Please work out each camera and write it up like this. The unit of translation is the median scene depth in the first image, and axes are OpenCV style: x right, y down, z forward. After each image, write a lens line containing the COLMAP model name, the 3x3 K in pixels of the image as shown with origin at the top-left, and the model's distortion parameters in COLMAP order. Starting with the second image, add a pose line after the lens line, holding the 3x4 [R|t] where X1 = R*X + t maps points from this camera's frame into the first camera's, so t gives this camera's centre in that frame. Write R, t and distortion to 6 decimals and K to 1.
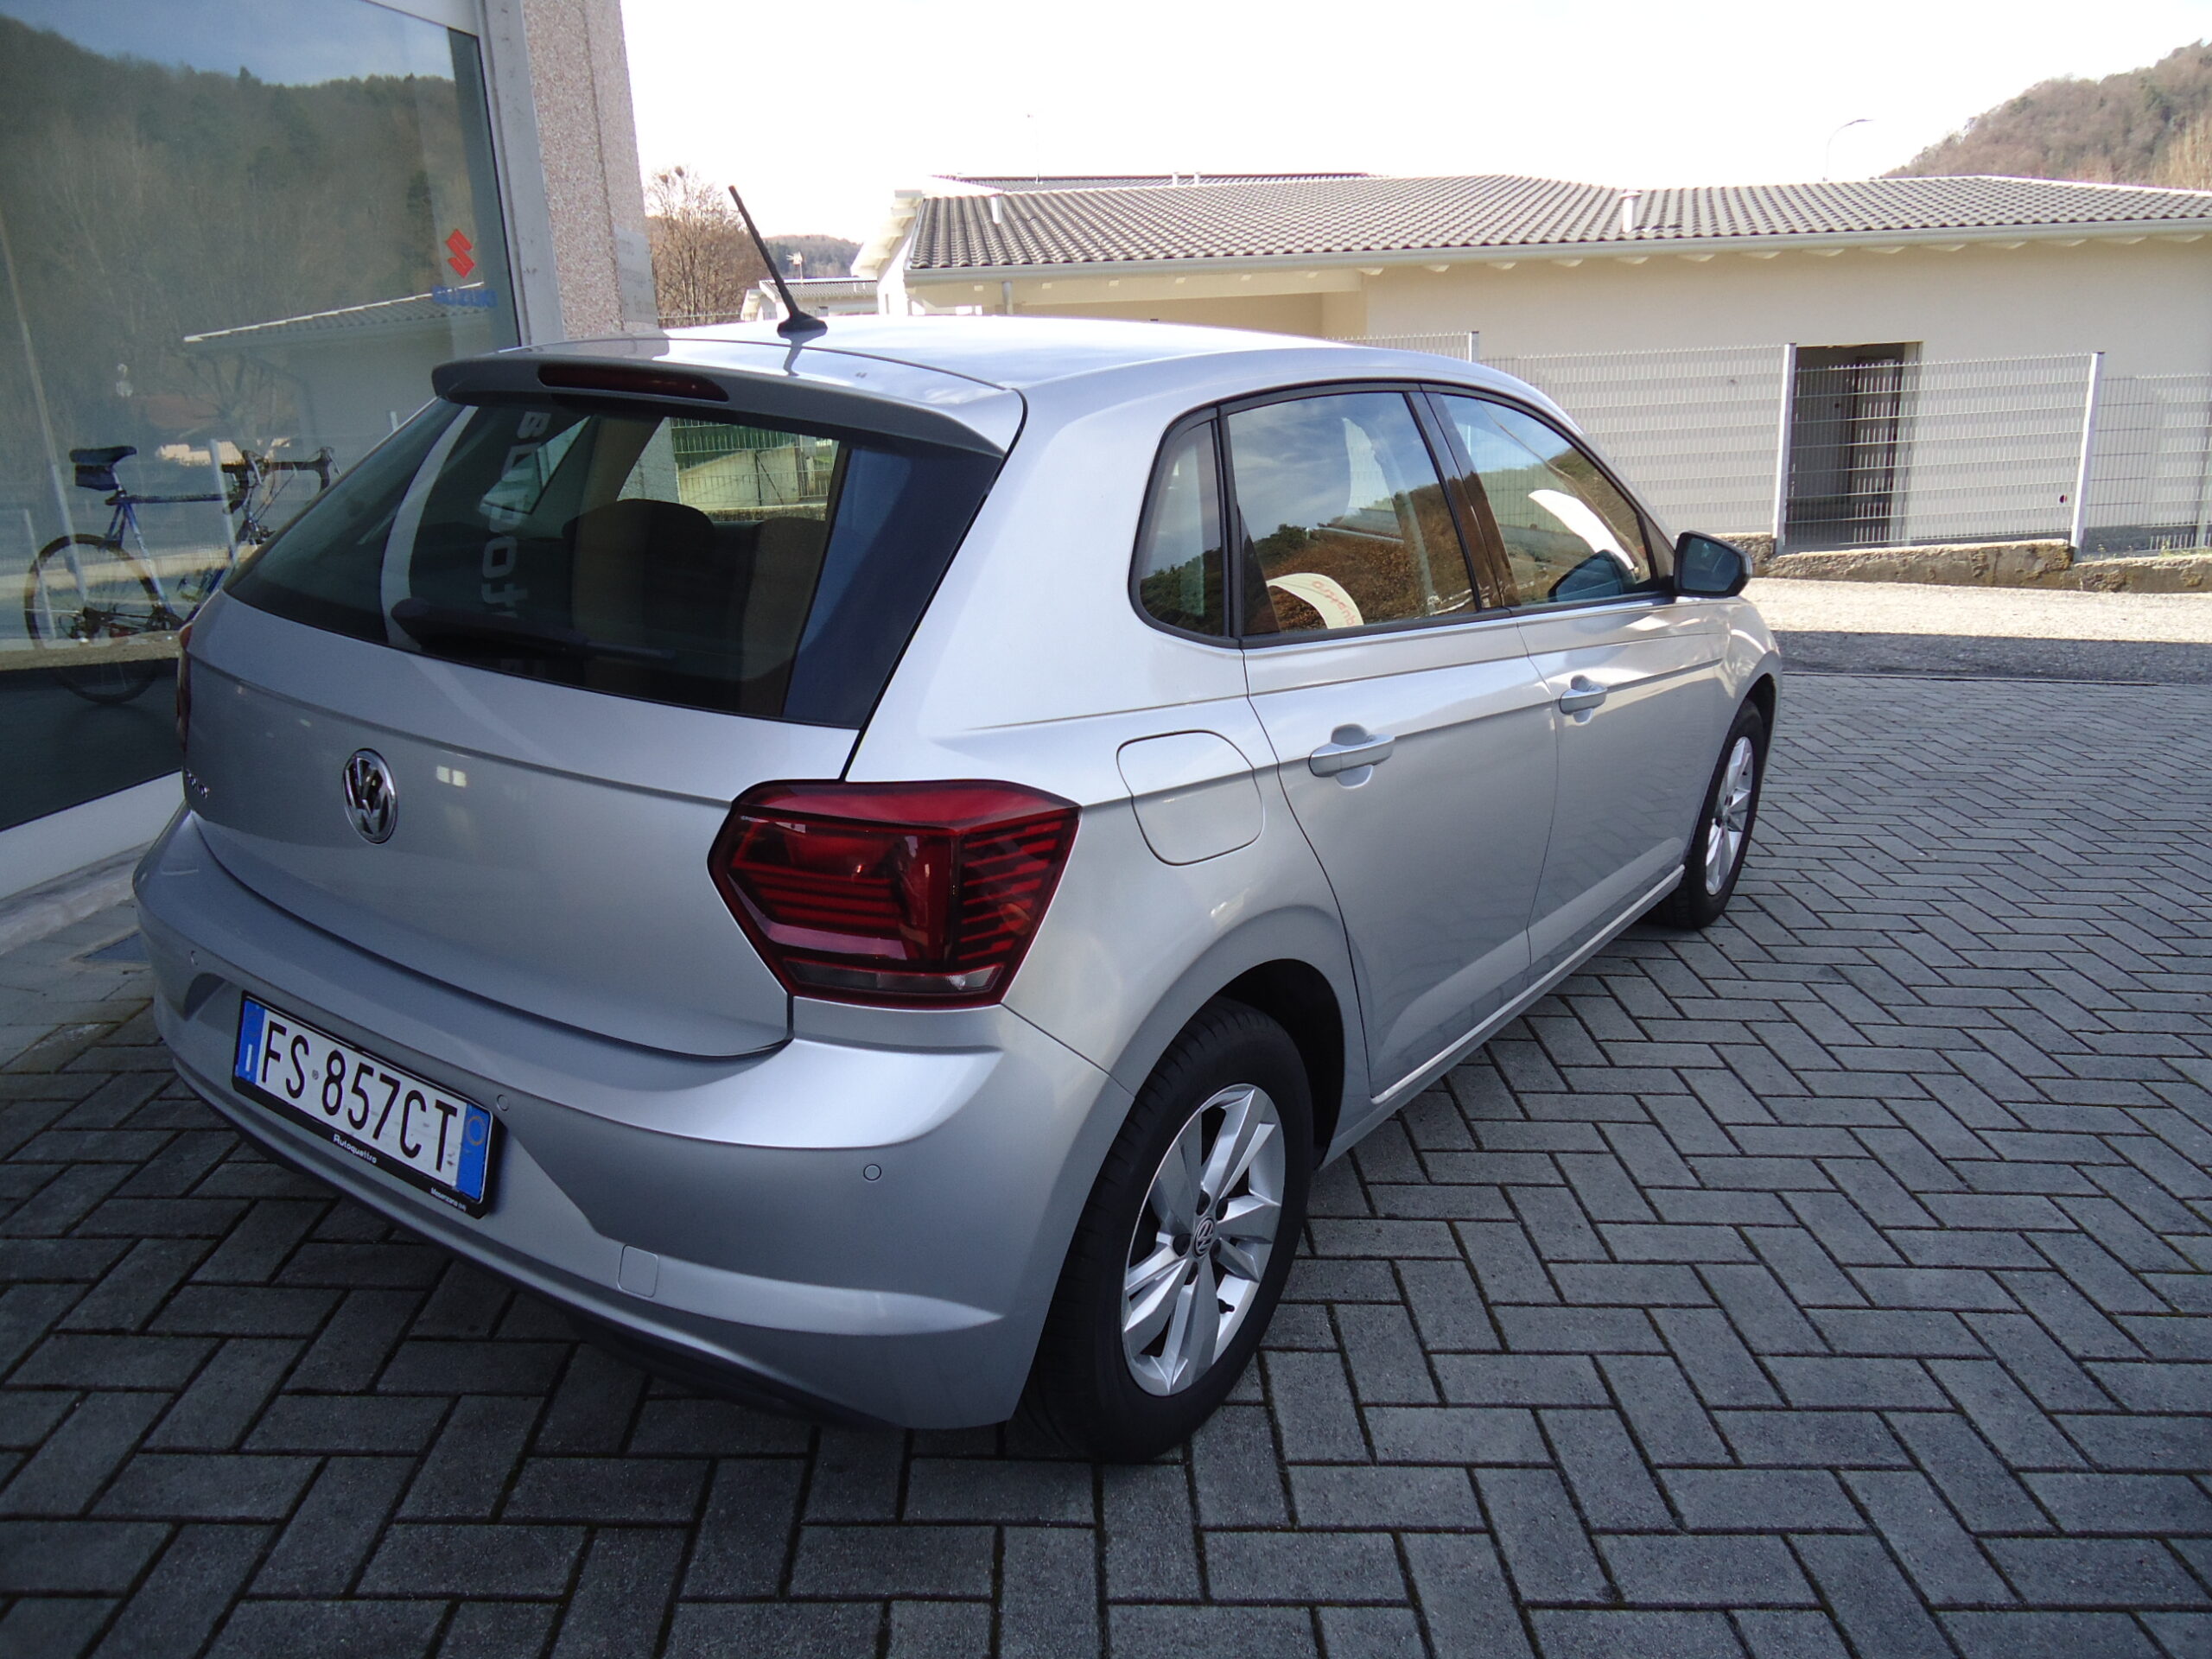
lens RADIAL K [[1607.5, 0, 1117.5], [0, 1607.5, 830.8], [0, 0, 1]] dist [0.002795, 0.005126]
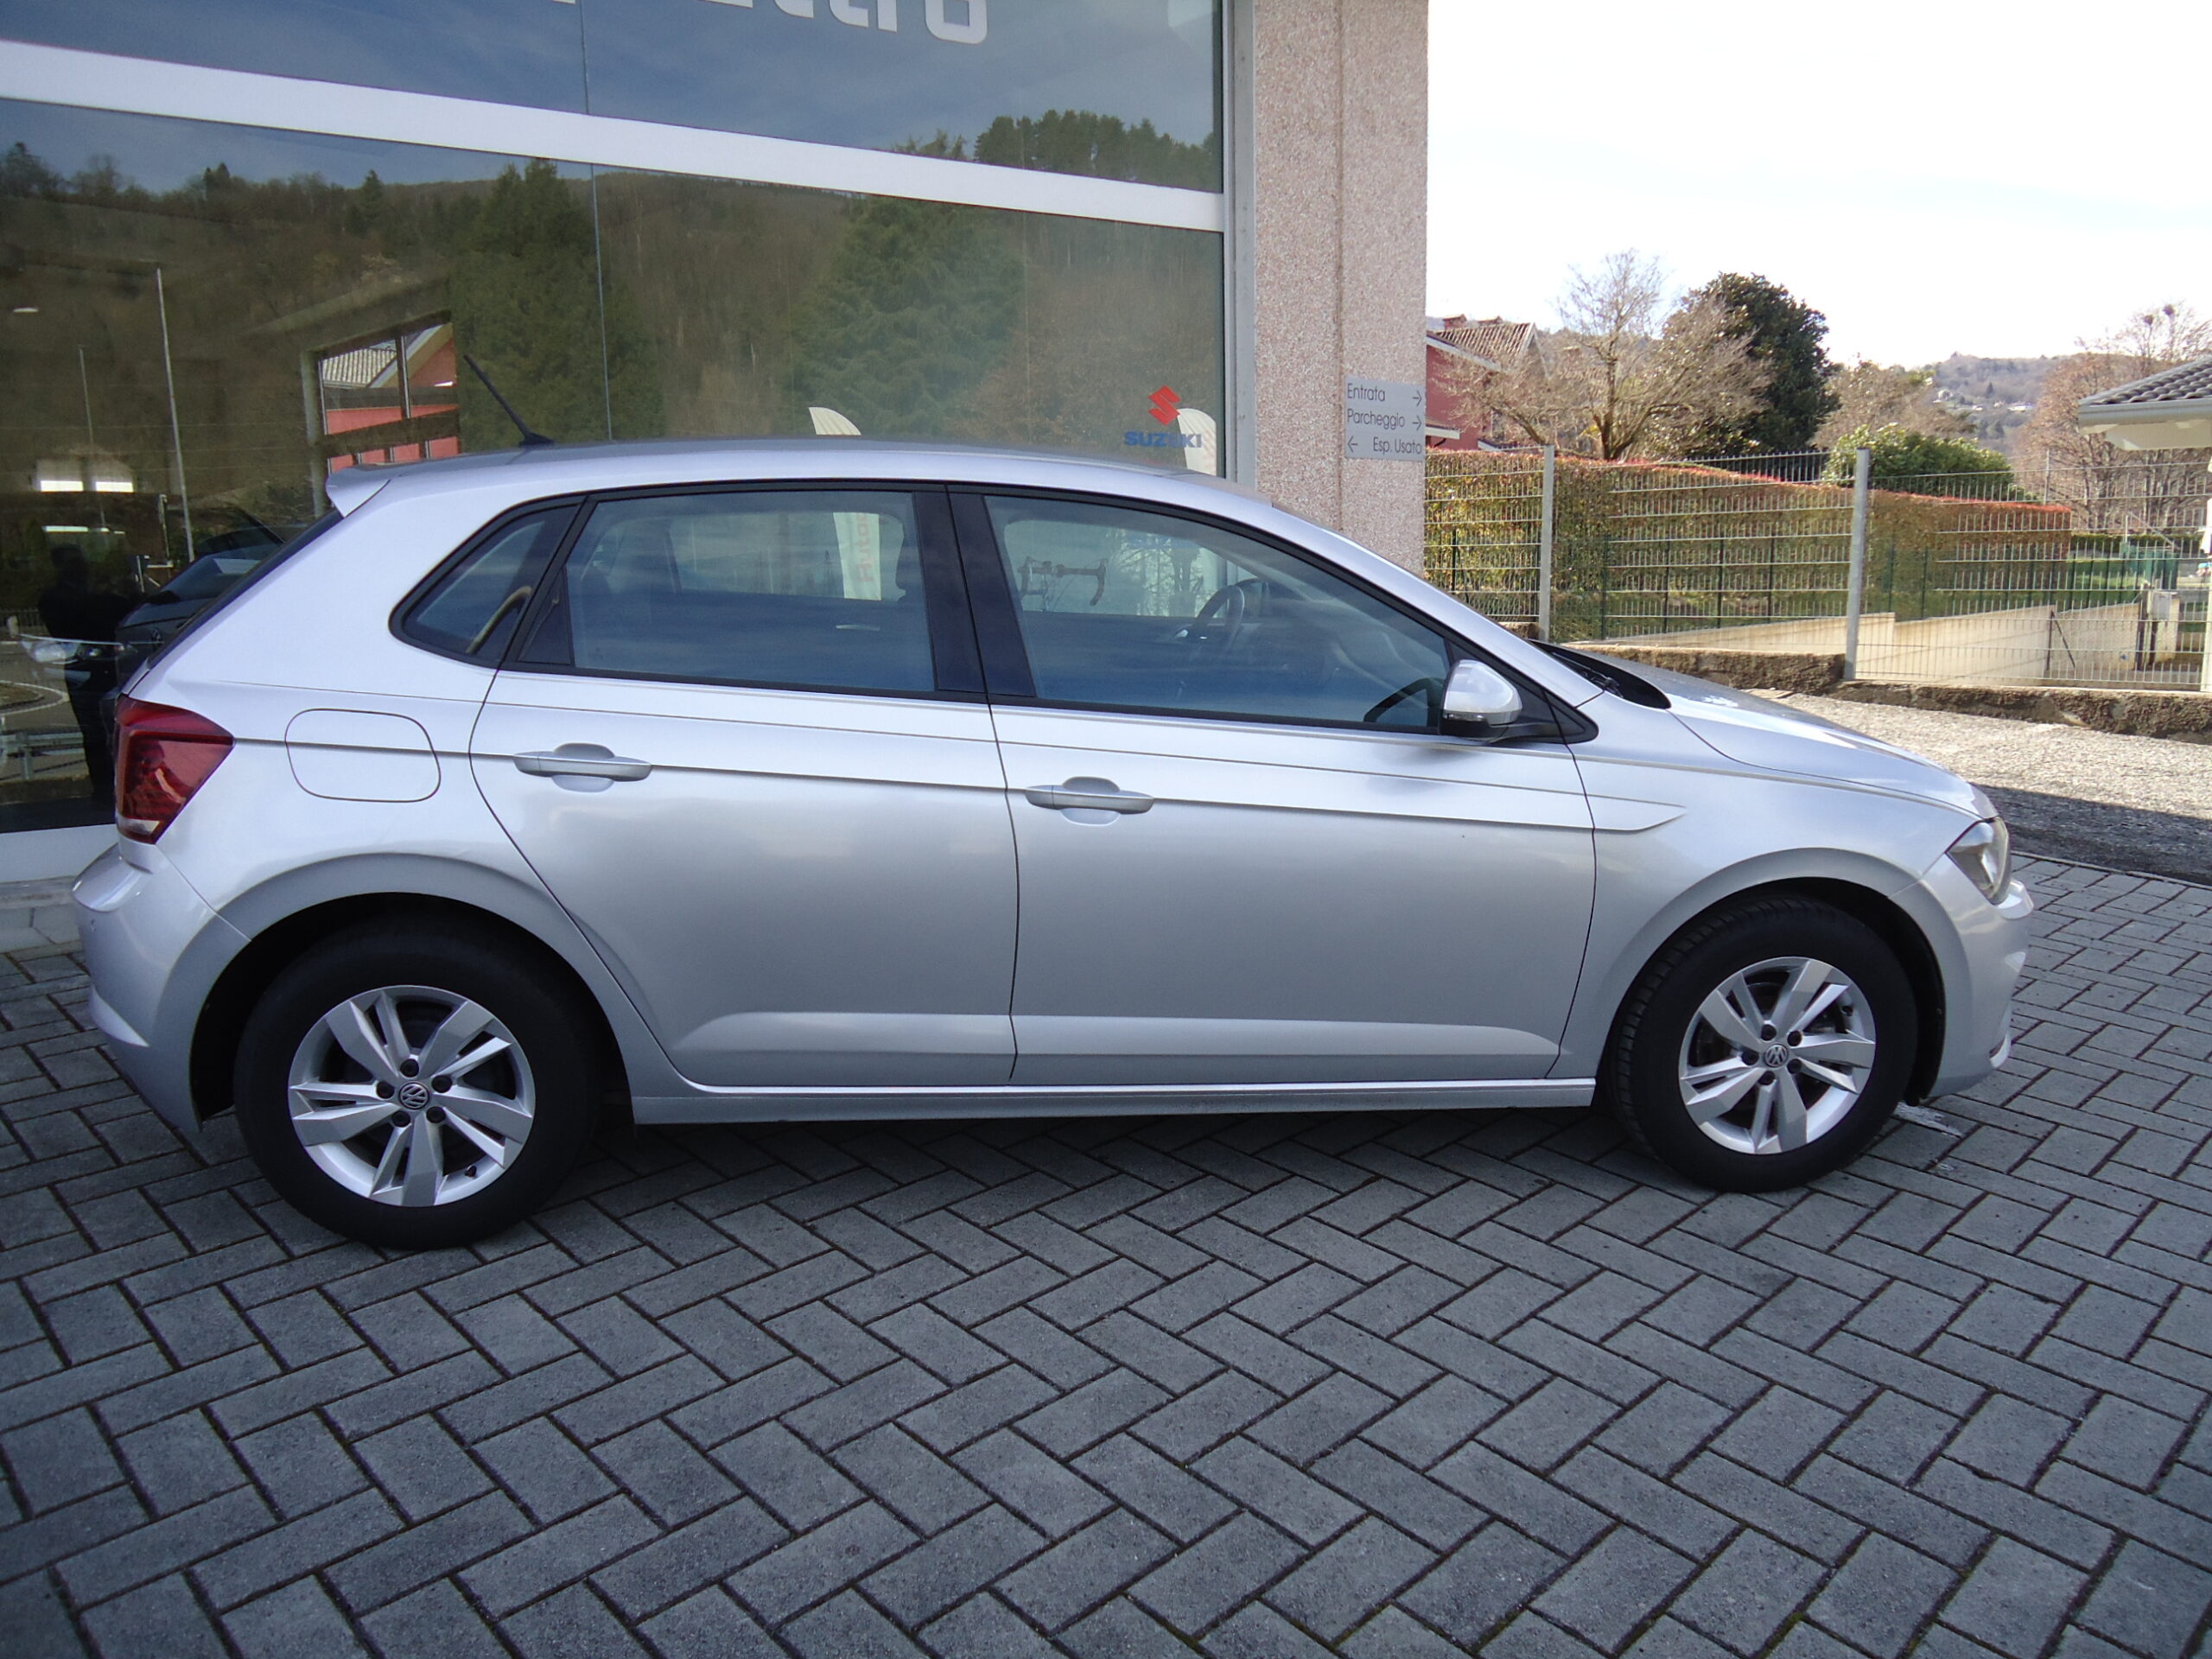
lens RADIAL K [[1595.5, 0, 1106.0], [0, 1595.5, 829.5], [0, 0, 1]] dist [-0.007157, 0.009044]
pose [[0.676777, 0.156073, -0.719454, 1.388068], [-0.218289, 0.975863, 0.006357, -0.101374], [0.703081, 0.152747, 0.694511, 0.453025]]
